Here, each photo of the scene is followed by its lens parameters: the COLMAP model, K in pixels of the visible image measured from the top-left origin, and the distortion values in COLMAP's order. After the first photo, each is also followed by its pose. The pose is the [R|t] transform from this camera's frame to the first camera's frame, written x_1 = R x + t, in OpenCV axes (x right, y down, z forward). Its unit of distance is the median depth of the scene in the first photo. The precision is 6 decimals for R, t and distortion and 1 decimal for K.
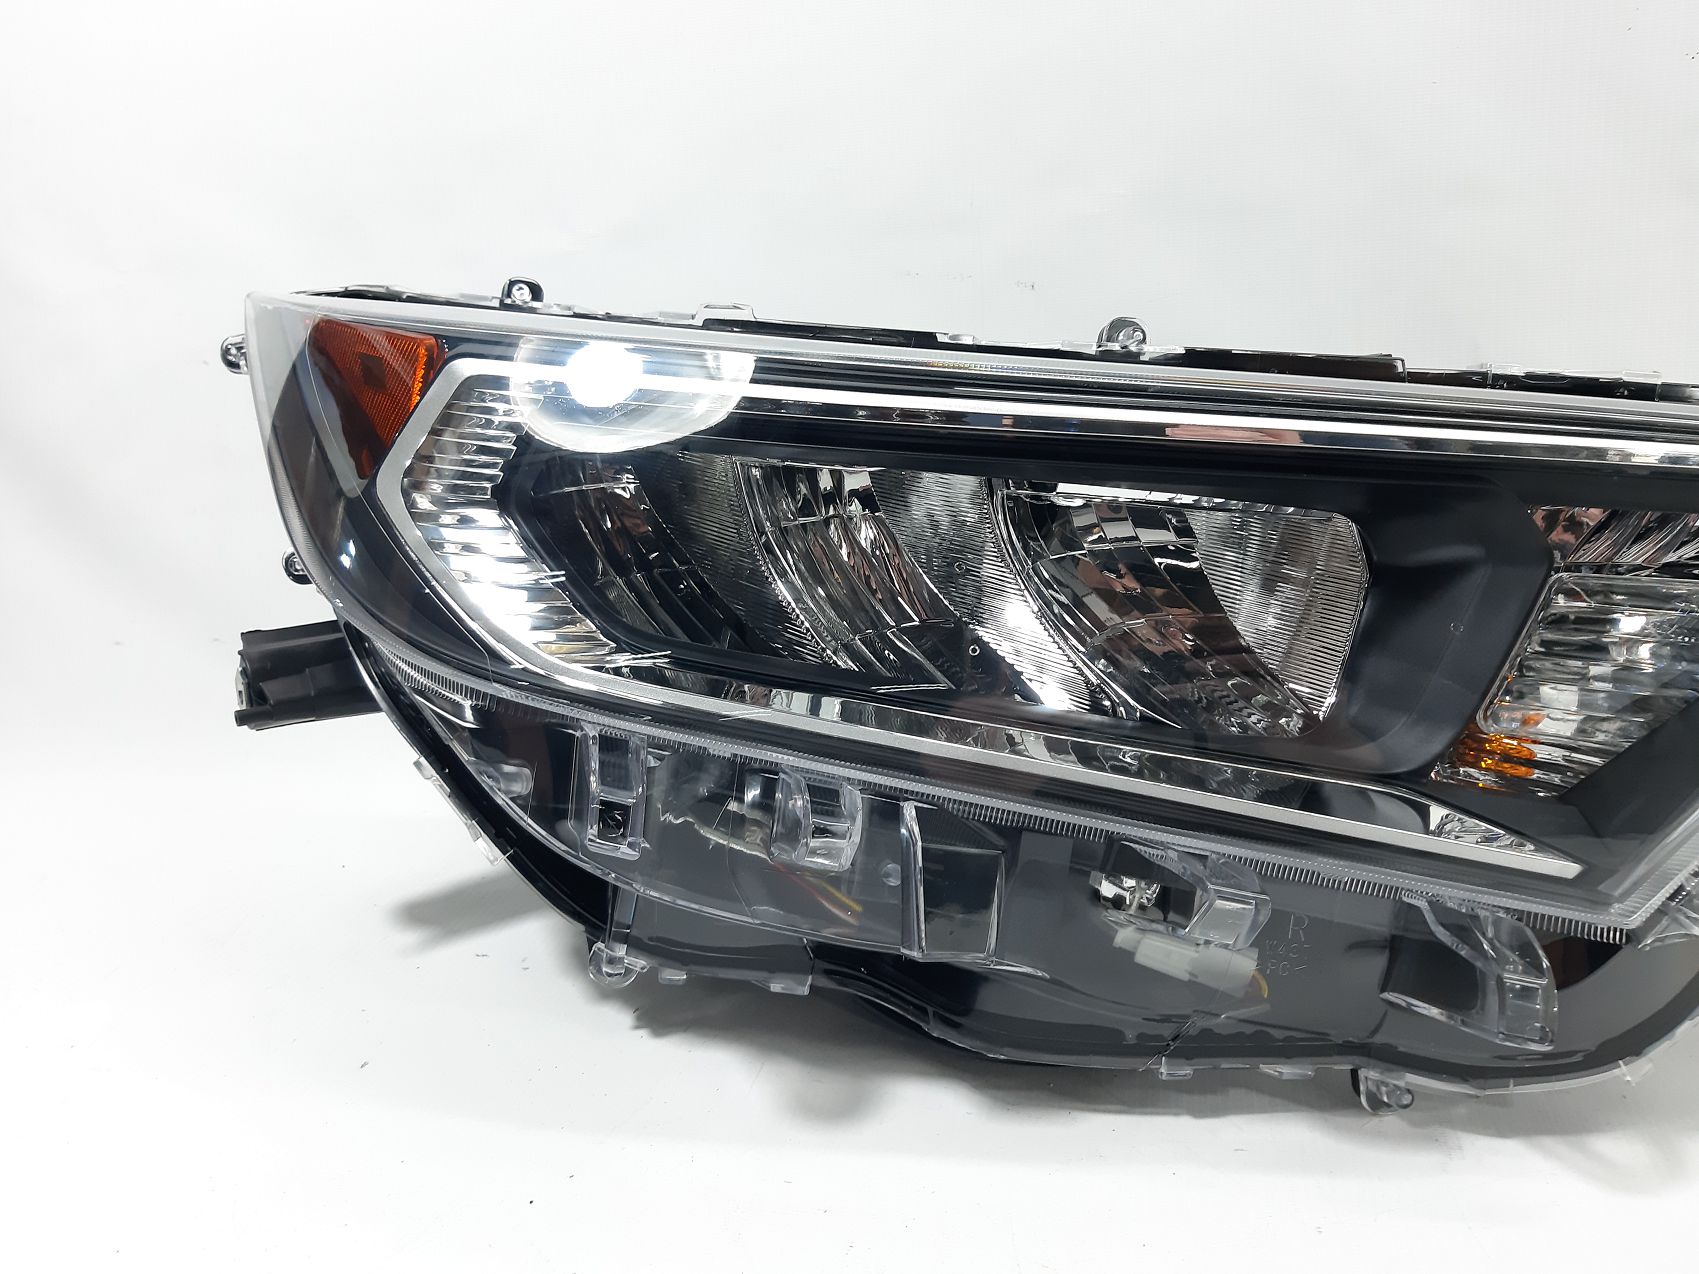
lens RADIAL K [[1362.5, 0, 874.5], [0, 1362.5, 634.9], [0, 0, 1]] dist [0.072750, -0.169874]
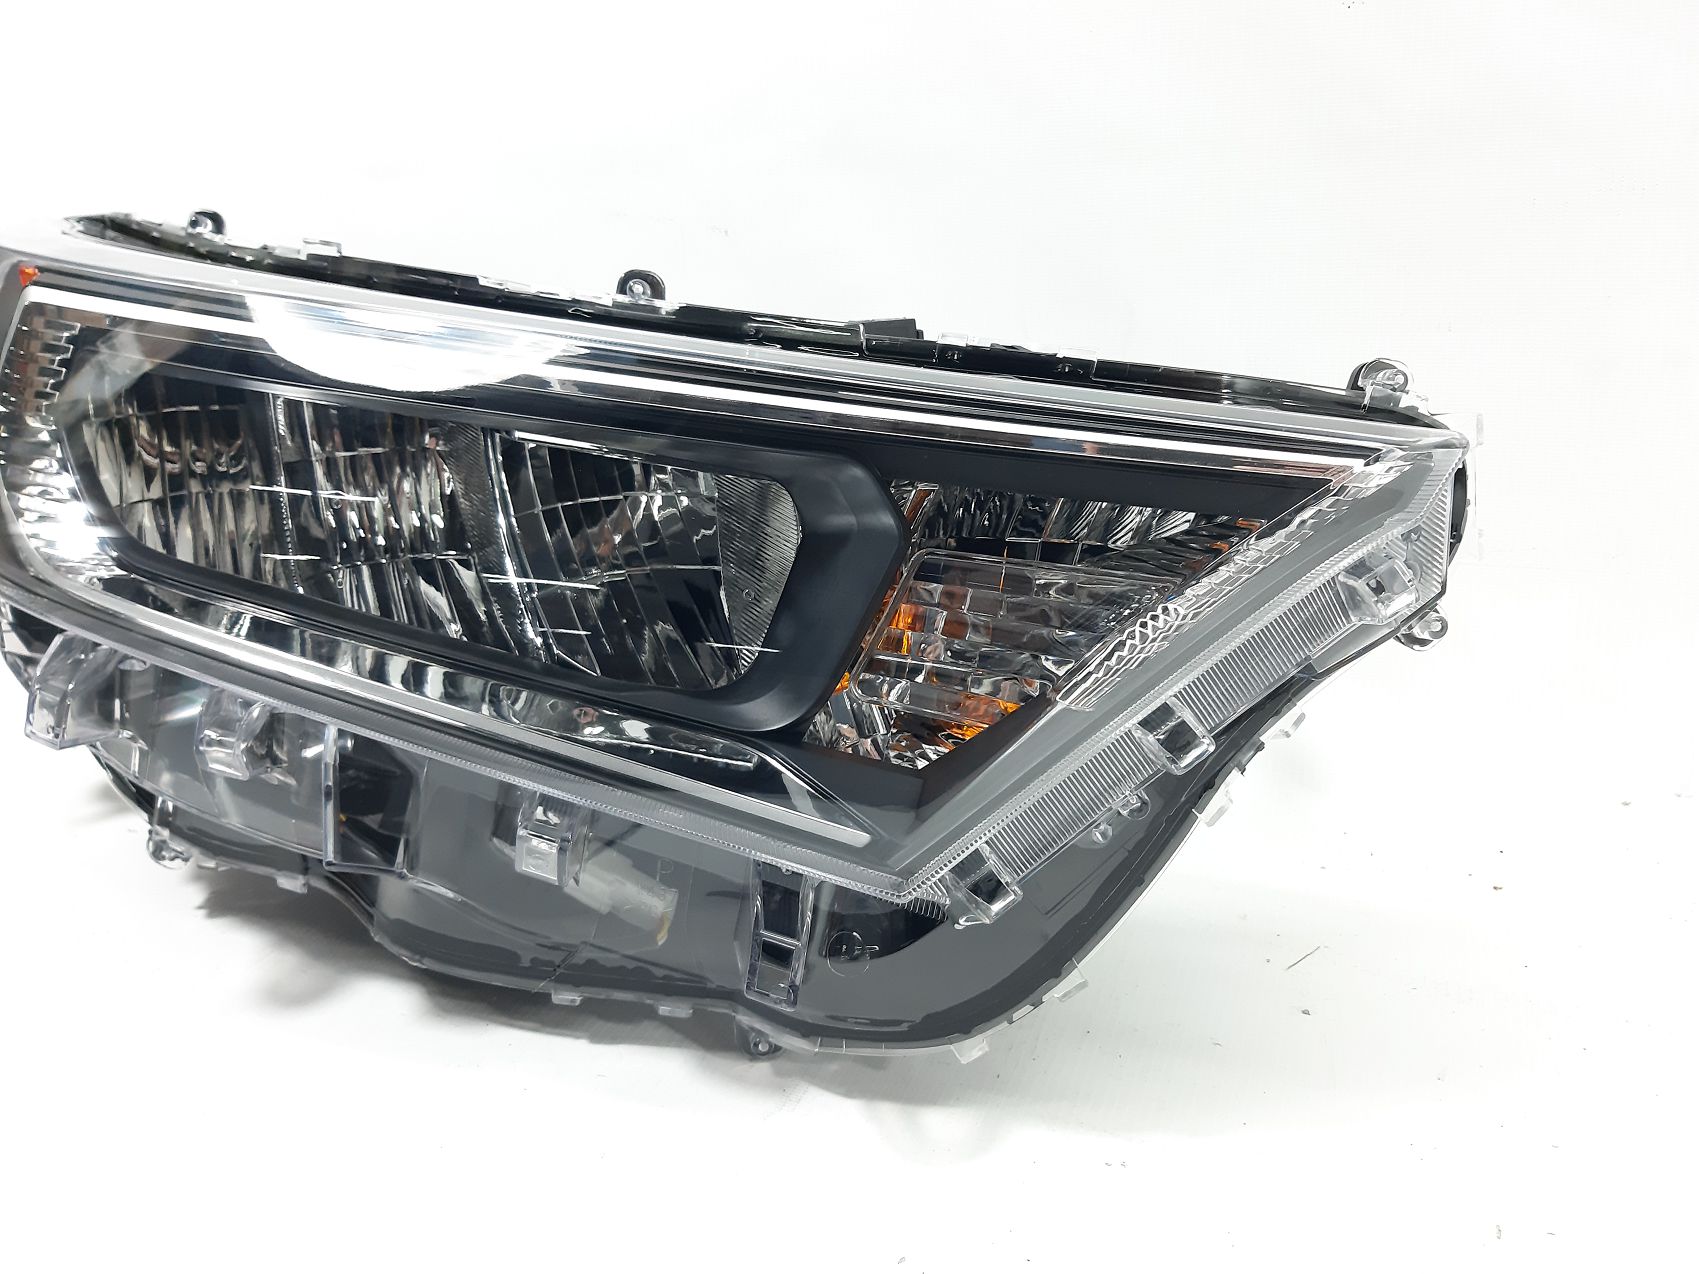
lens RADIAL K [[1362.5, 0, 874.5], [0, 1362.5, 634.9], [0, 0, 1]] dist [0.072750, -0.169874]
pose [[0.985512, 0.074570, -0.152330, 0.585201], [-0.066851, 0.996236, 0.055188, -0.031897], [0.155872, -0.044205, 0.986788, 0.011183]]
